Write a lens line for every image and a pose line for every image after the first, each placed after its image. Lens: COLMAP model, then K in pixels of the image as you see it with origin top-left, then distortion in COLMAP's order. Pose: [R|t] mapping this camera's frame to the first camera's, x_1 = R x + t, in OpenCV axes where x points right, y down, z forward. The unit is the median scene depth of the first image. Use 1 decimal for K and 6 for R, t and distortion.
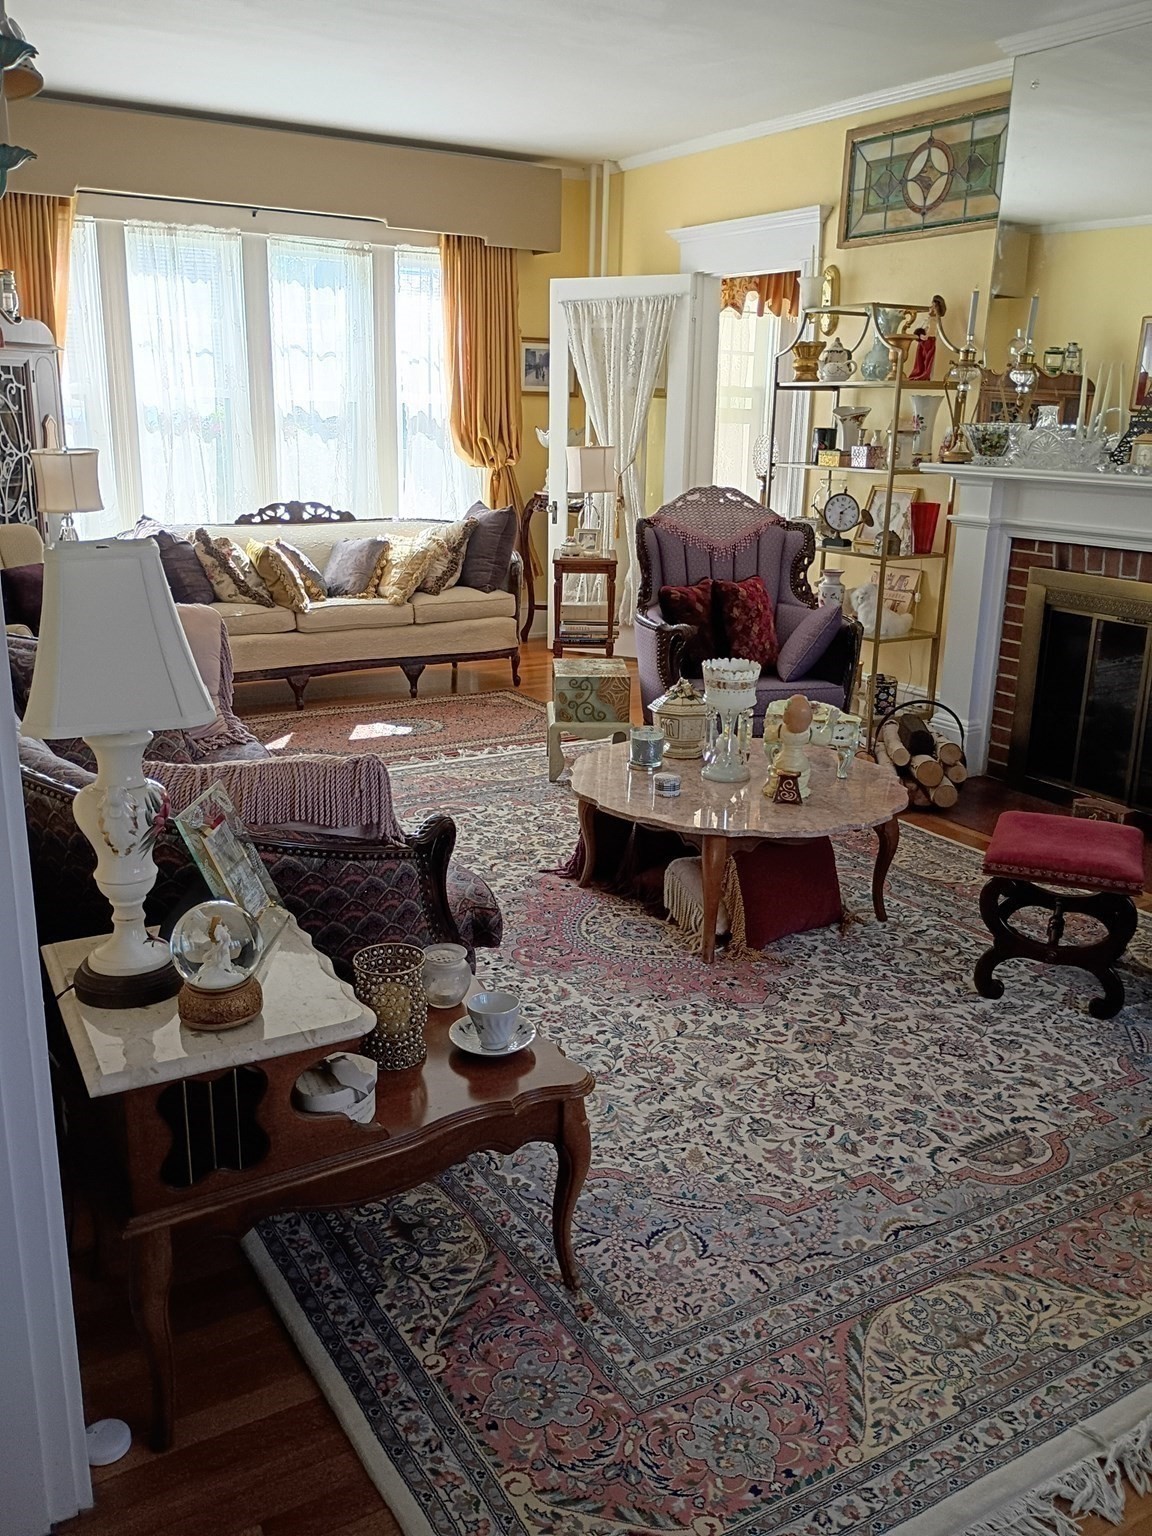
lens RADIAL K [[1272.4, 0, 581.1], [0, 1272.4, 763.3], [0, 0, 1]] dist [0.059692, -0.074069]
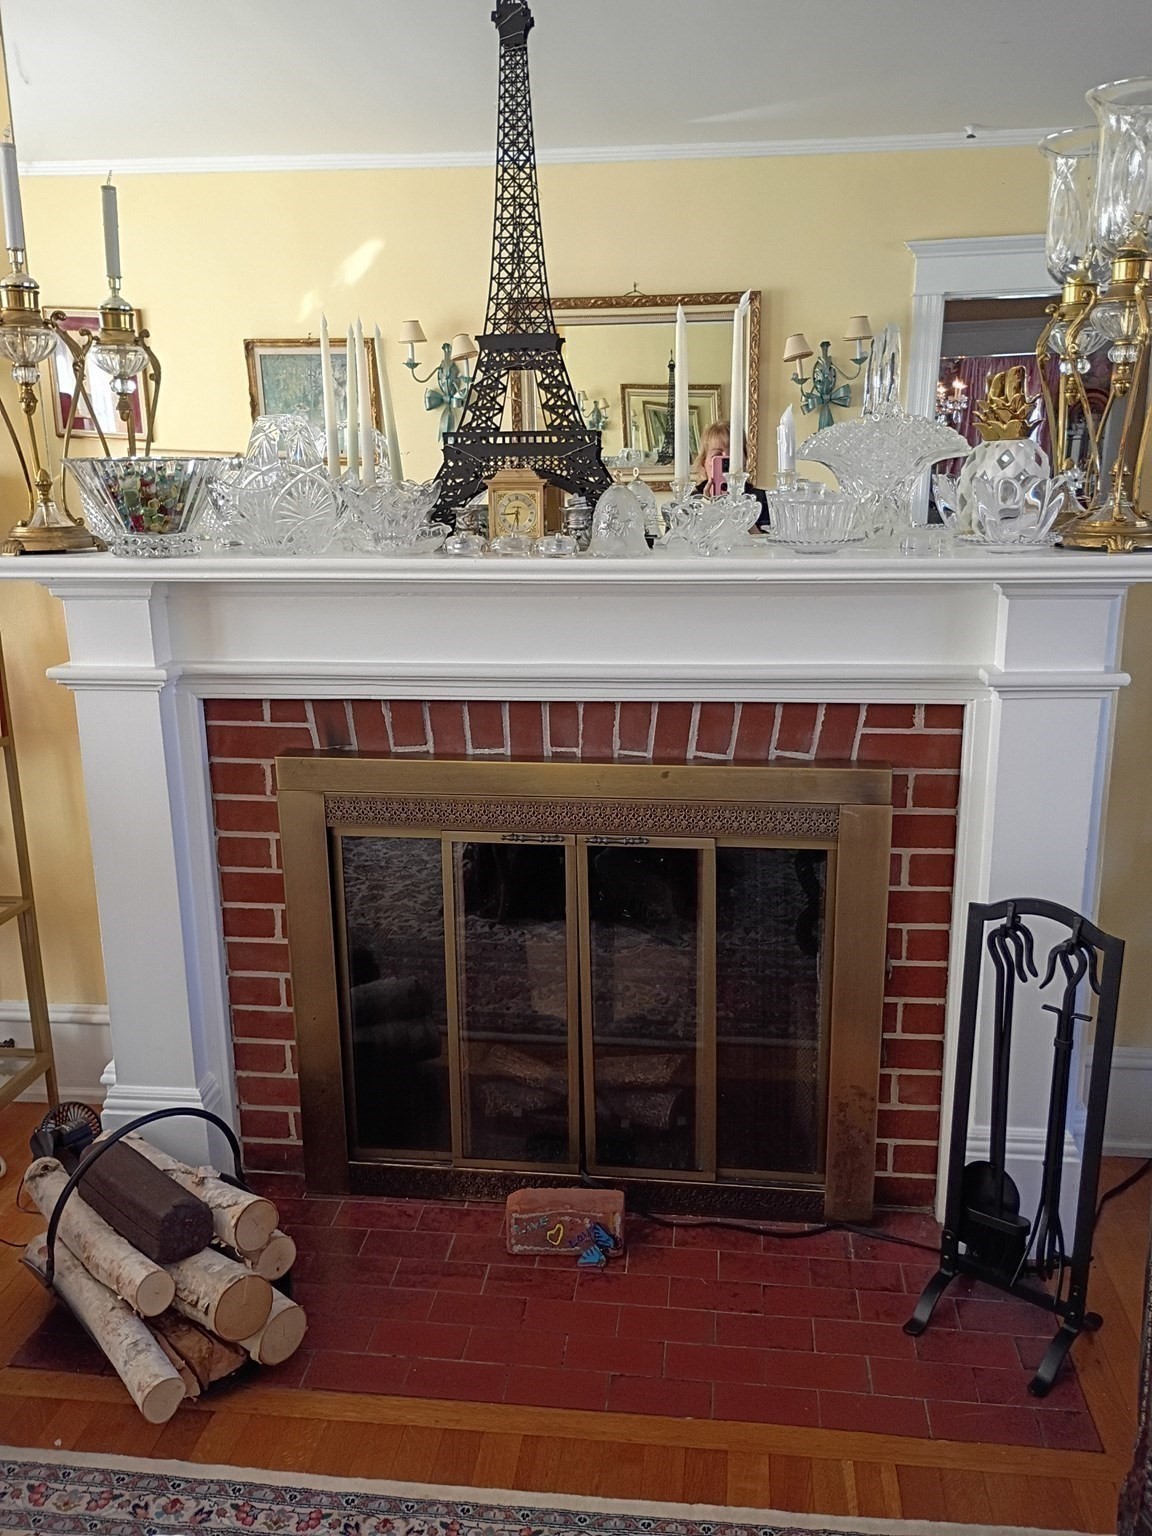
lens RADIAL K [[1272.4, 0, 581.1], [0, 1272.4, 763.3], [0, 0, 1]] dist [0.059692, -0.074069]
pose [[0.610341, -0.218624, 0.761372, 0.061520], [0.235680, 0.967751, 0.088956, -0.164054], [-0.756266, 0.125147, 0.642184, 0.606067]]
